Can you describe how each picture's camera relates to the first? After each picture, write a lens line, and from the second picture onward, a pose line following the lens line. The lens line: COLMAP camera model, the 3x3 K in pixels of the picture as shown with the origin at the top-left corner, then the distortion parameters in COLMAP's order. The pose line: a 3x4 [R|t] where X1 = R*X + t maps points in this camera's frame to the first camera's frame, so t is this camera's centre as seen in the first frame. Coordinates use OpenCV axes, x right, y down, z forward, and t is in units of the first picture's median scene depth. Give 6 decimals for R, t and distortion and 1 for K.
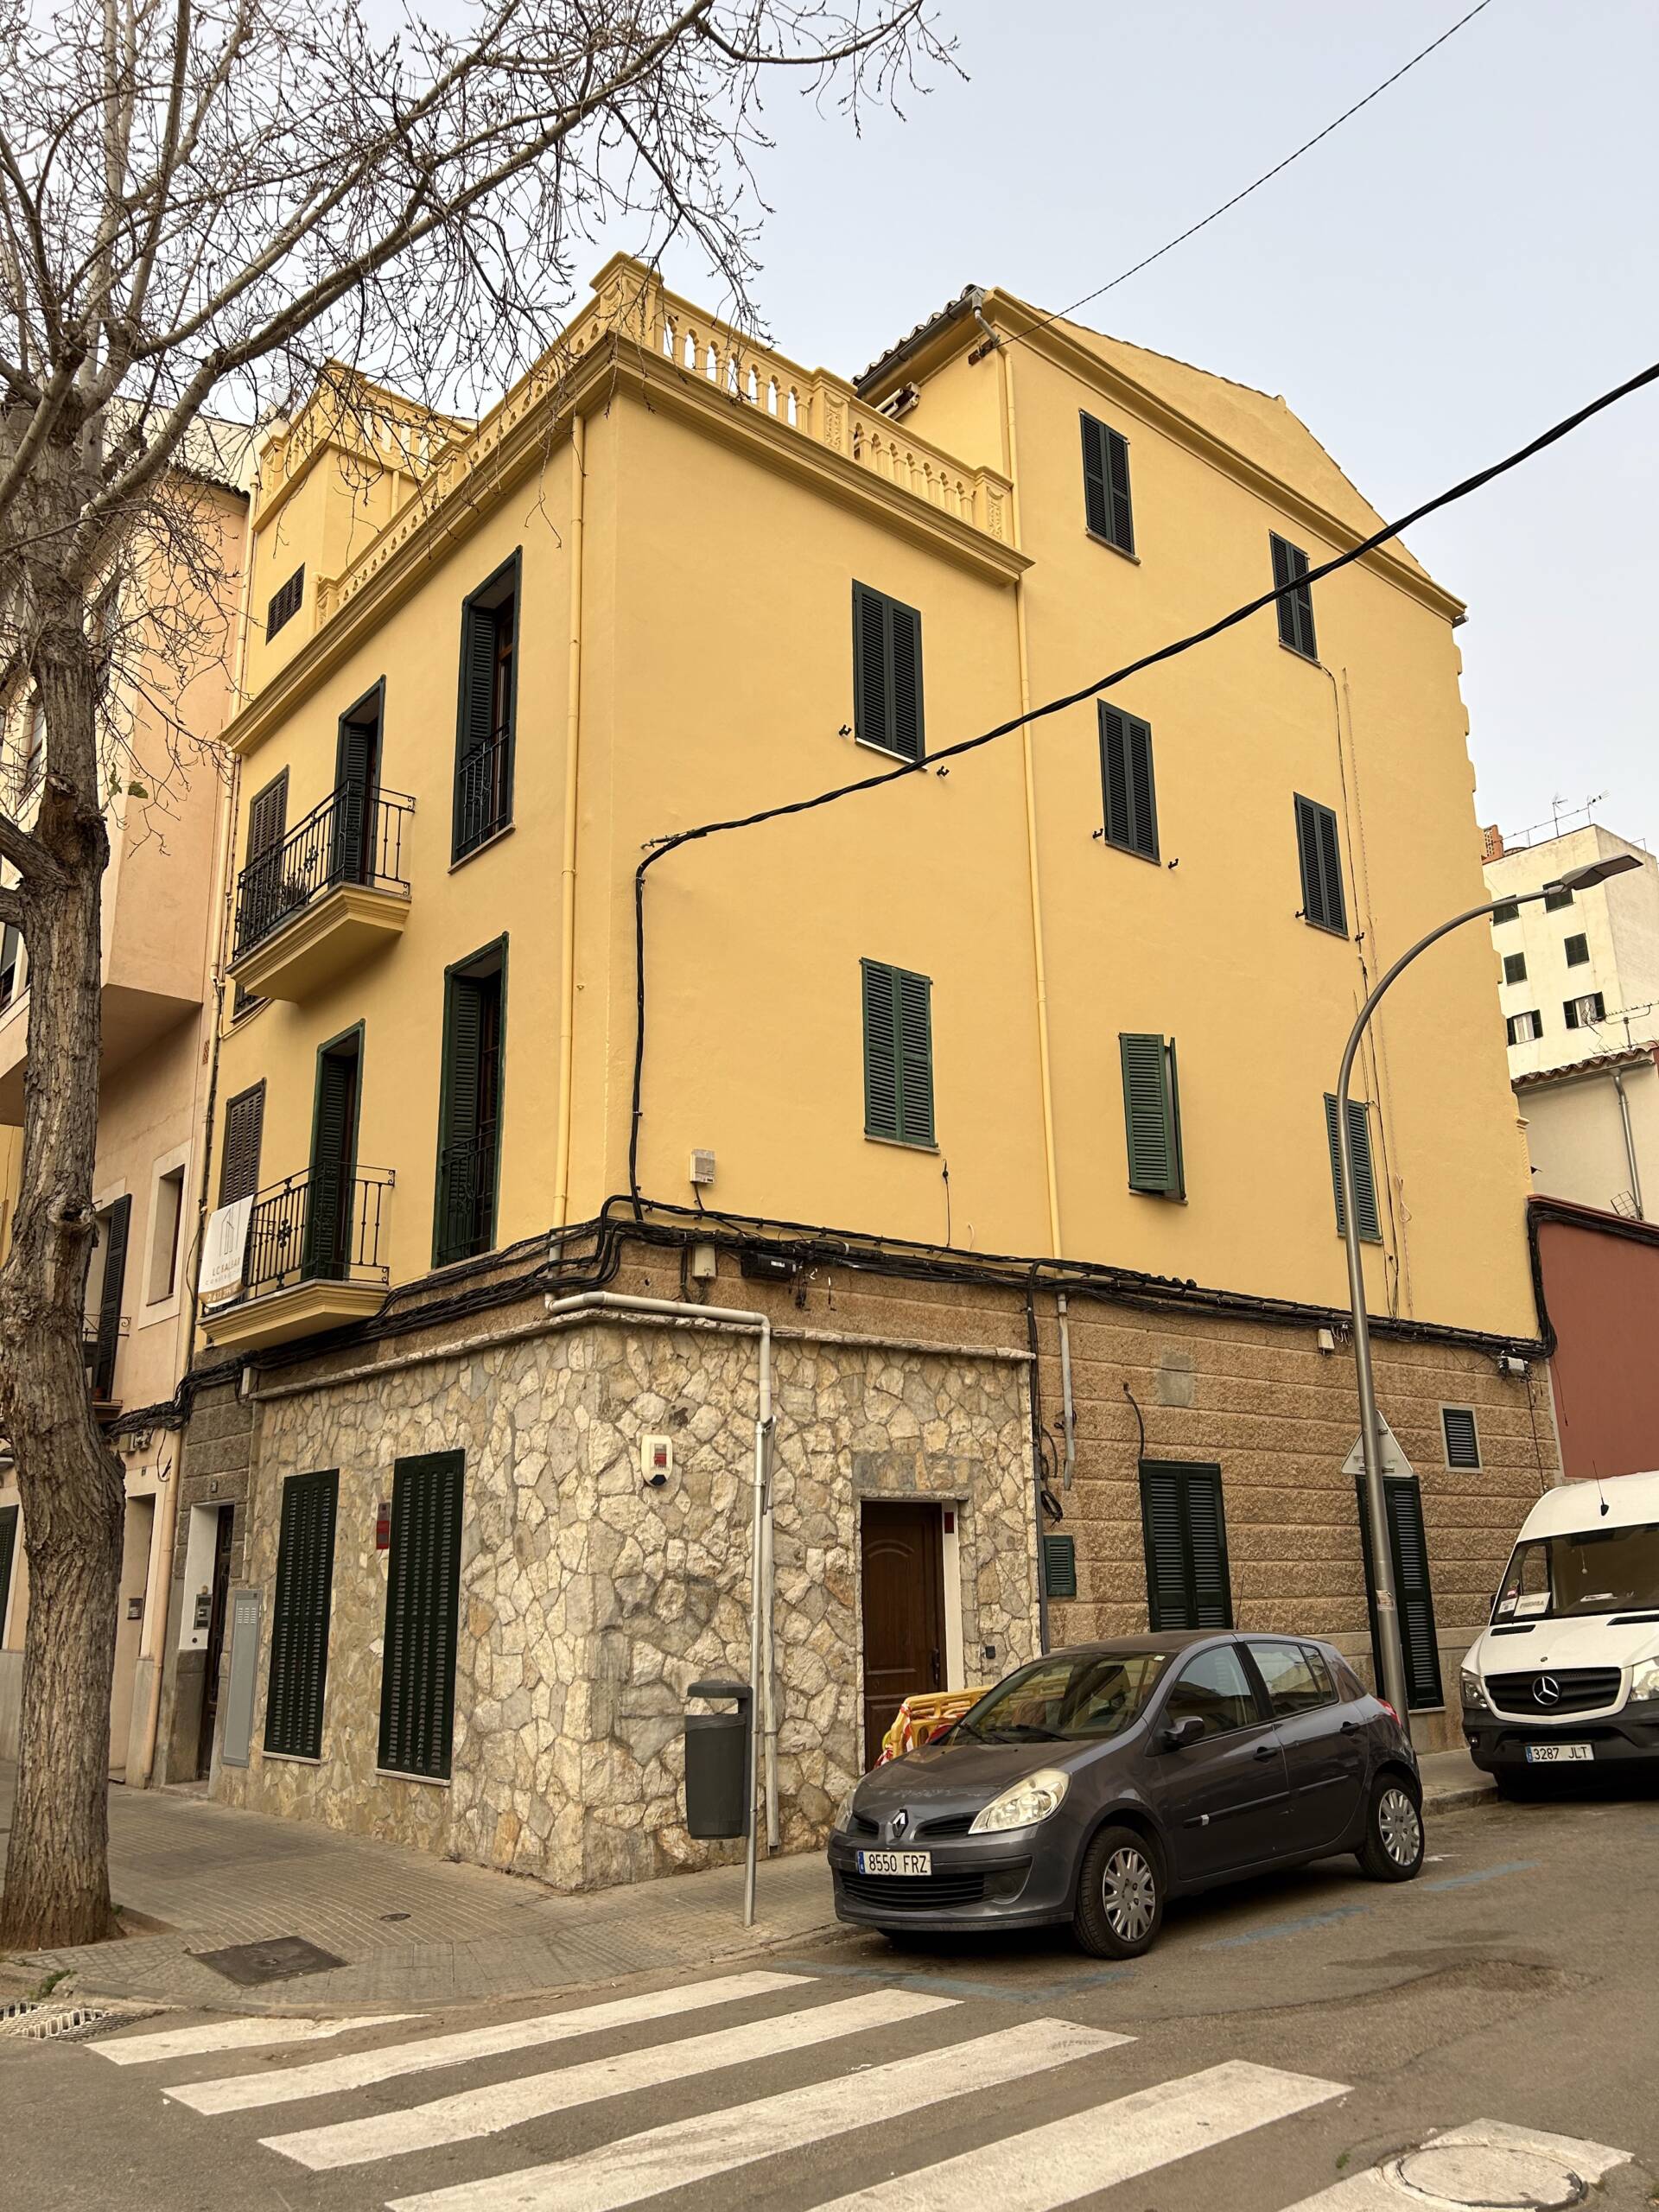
lens RADIAL K [[1658.1, 0, 843.8], [0, 1658.1, 1106.2], [0, 0, 1]] dist [0.036466, -0.054377]
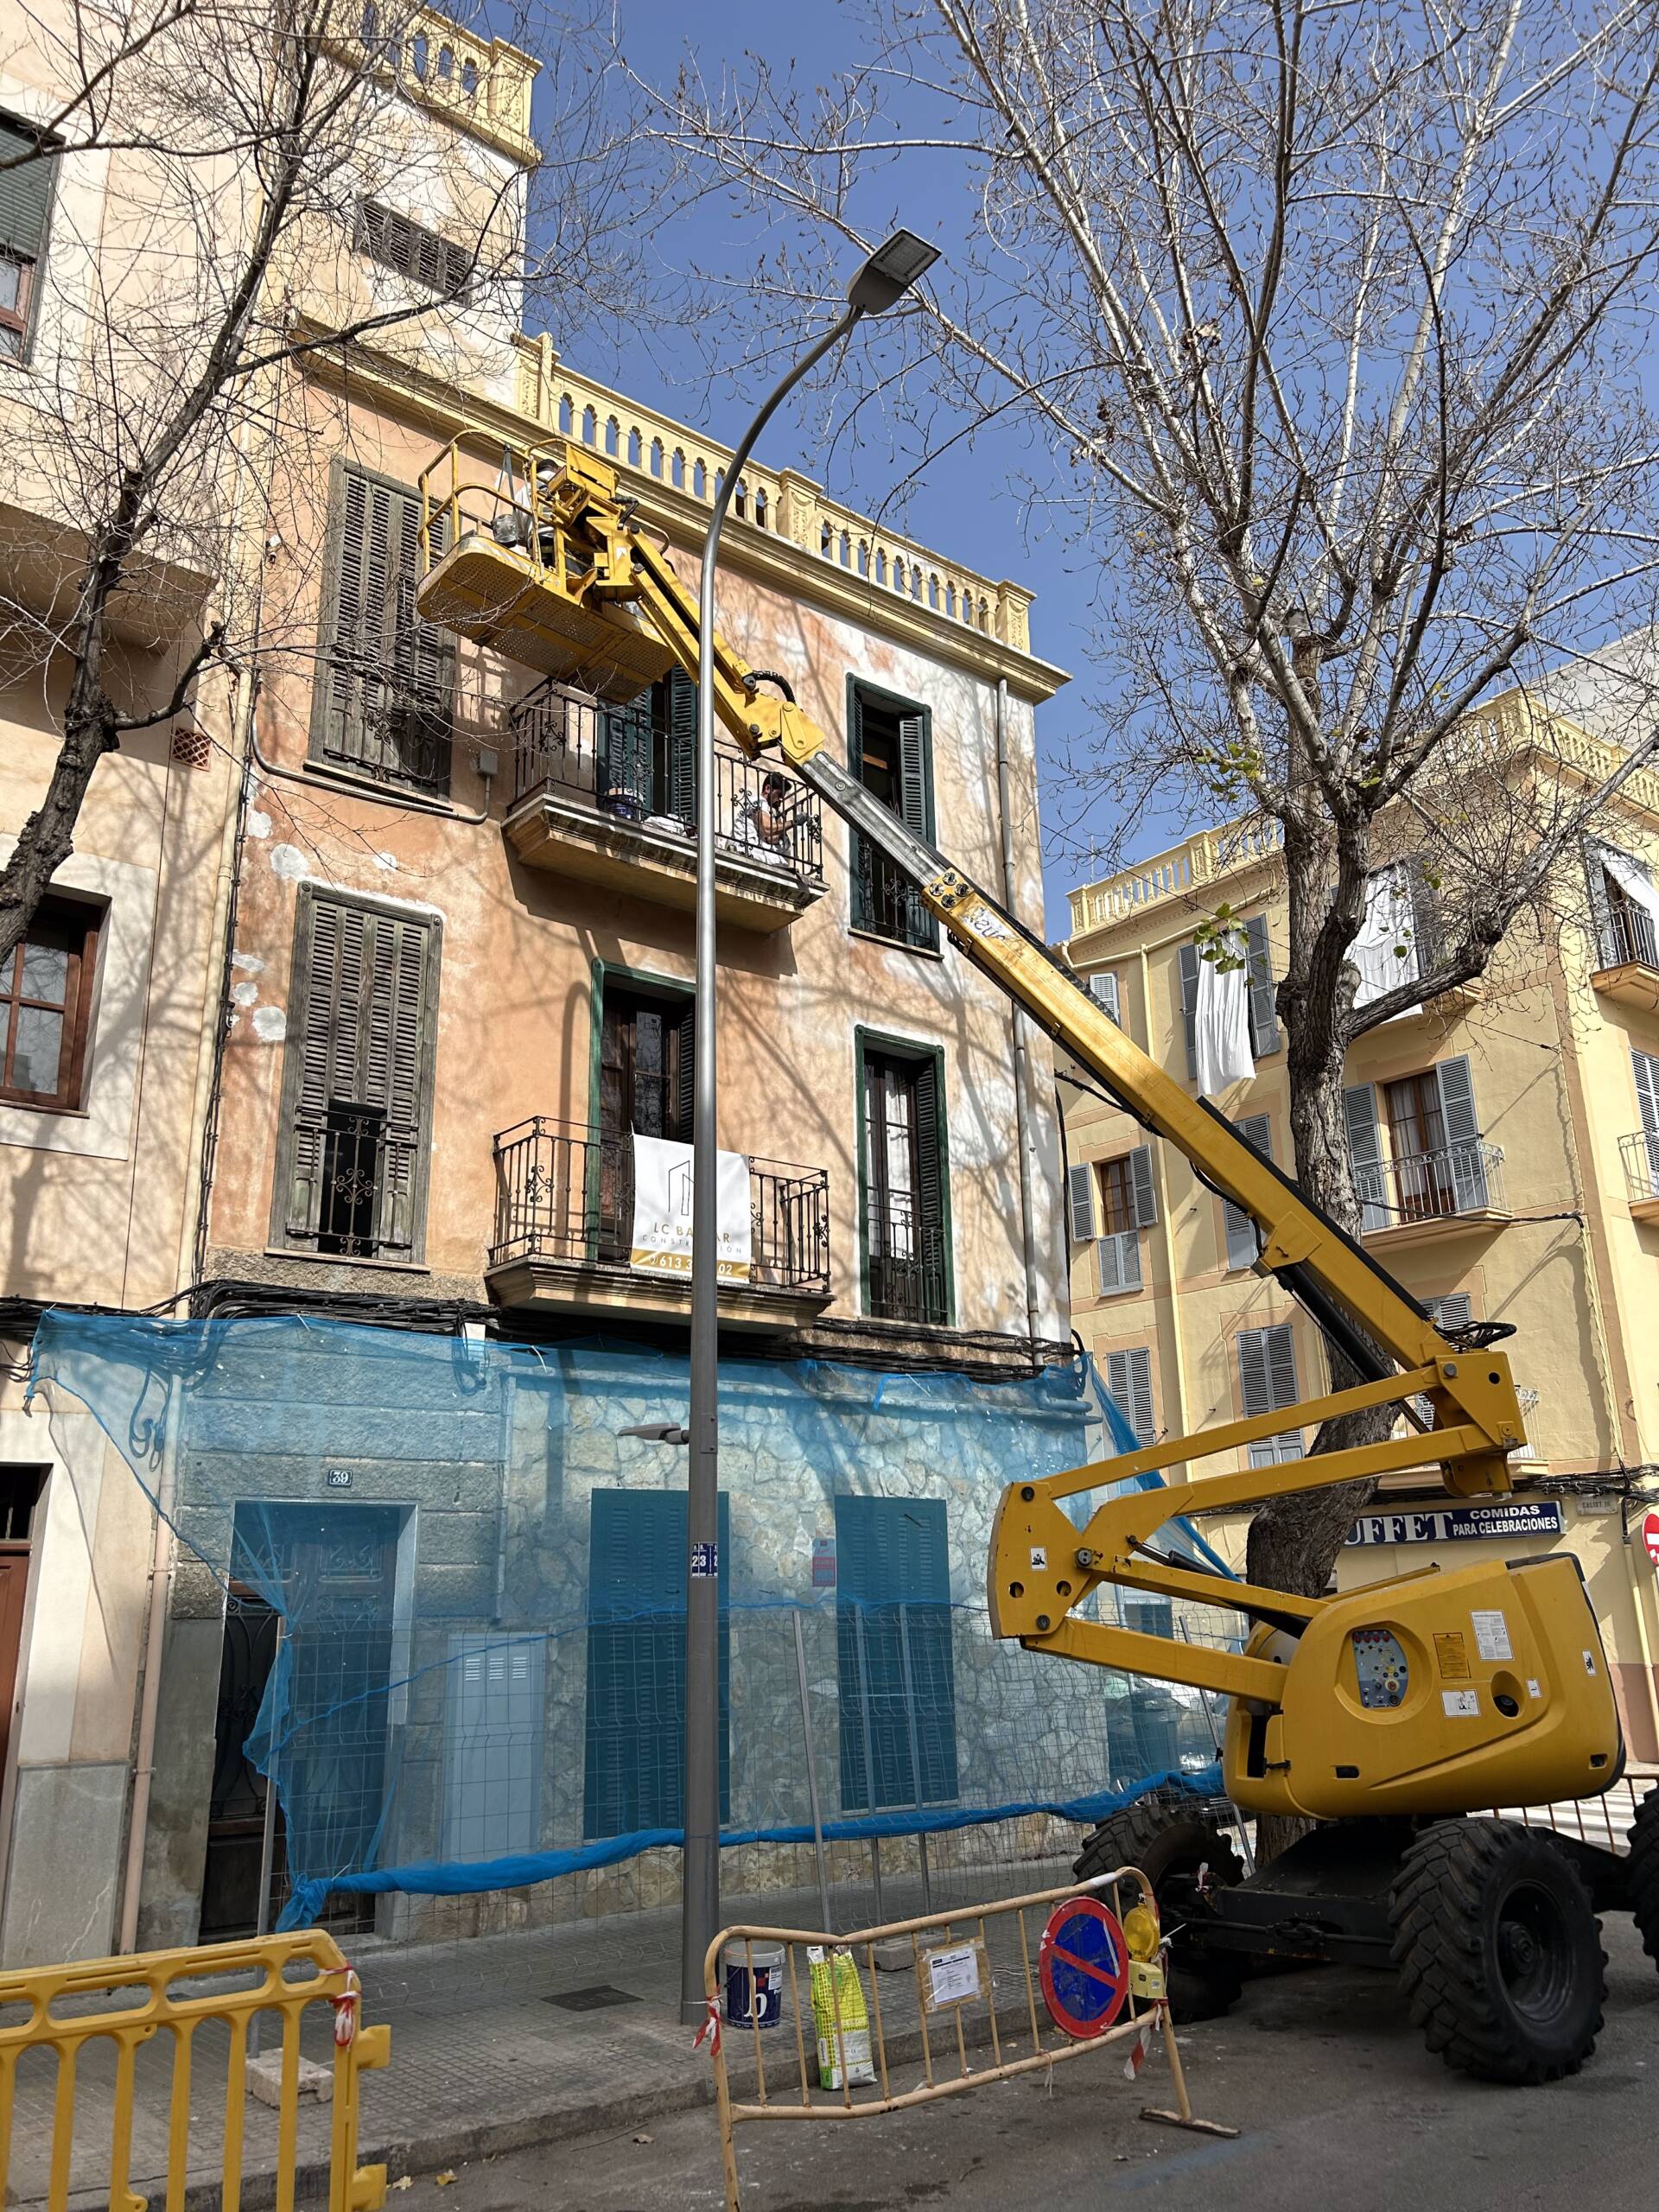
lens RADIAL K [[1658.1, 0, 831.1], [0, 1658.1, 1095.2], [0, 0, 1]] dist [0.036466, -0.054377]
pose [[0.029487, 0.322551, 0.946093, -1.320848], [-0.253015, 0.918088, -0.305118, 0.304061], [-0.967013, -0.230379, 0.108682, 0.975097]]
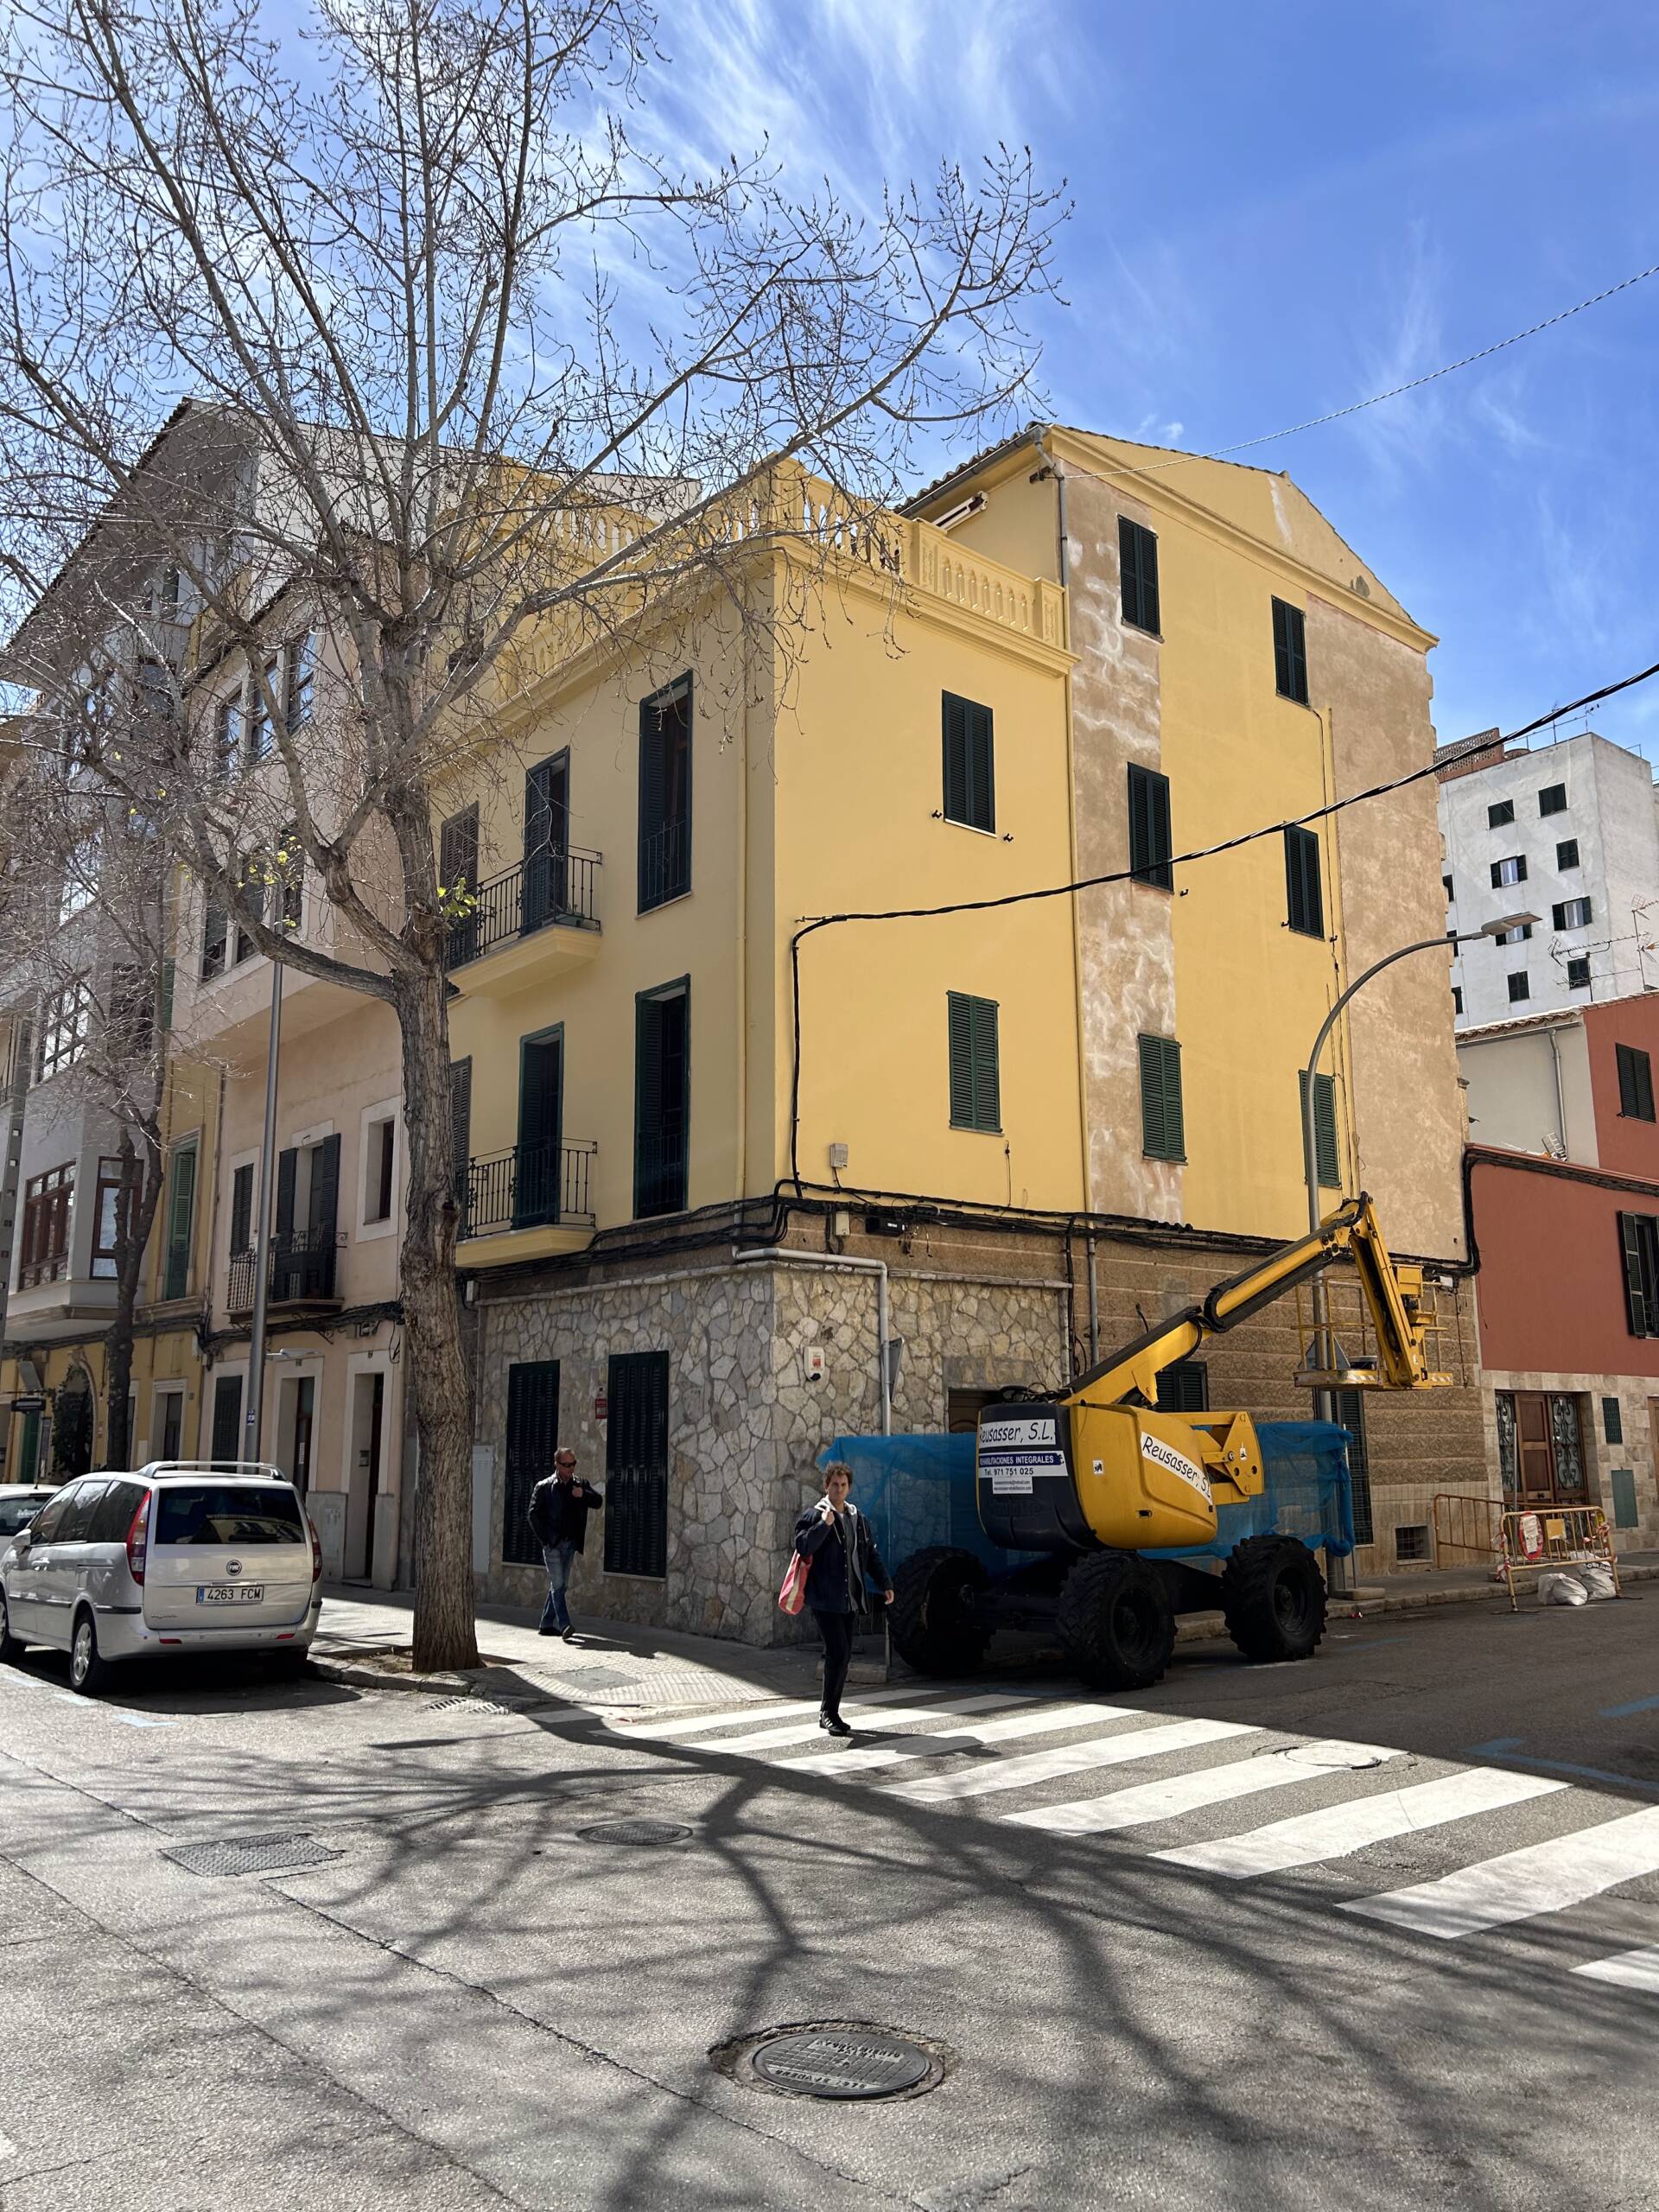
lens RADIAL K [[1658.1, 0, 829.0], [0, 1658.1, 1114.3], [0, 0, 1]] dist [0.036466, -0.054377]
pose [[0.999912, 0.010553, -0.008051, -0.079327], [-0.009822, 0.996252, 0.085935, -0.111445], [0.008928, -0.085848, 0.996268, -0.367381]]
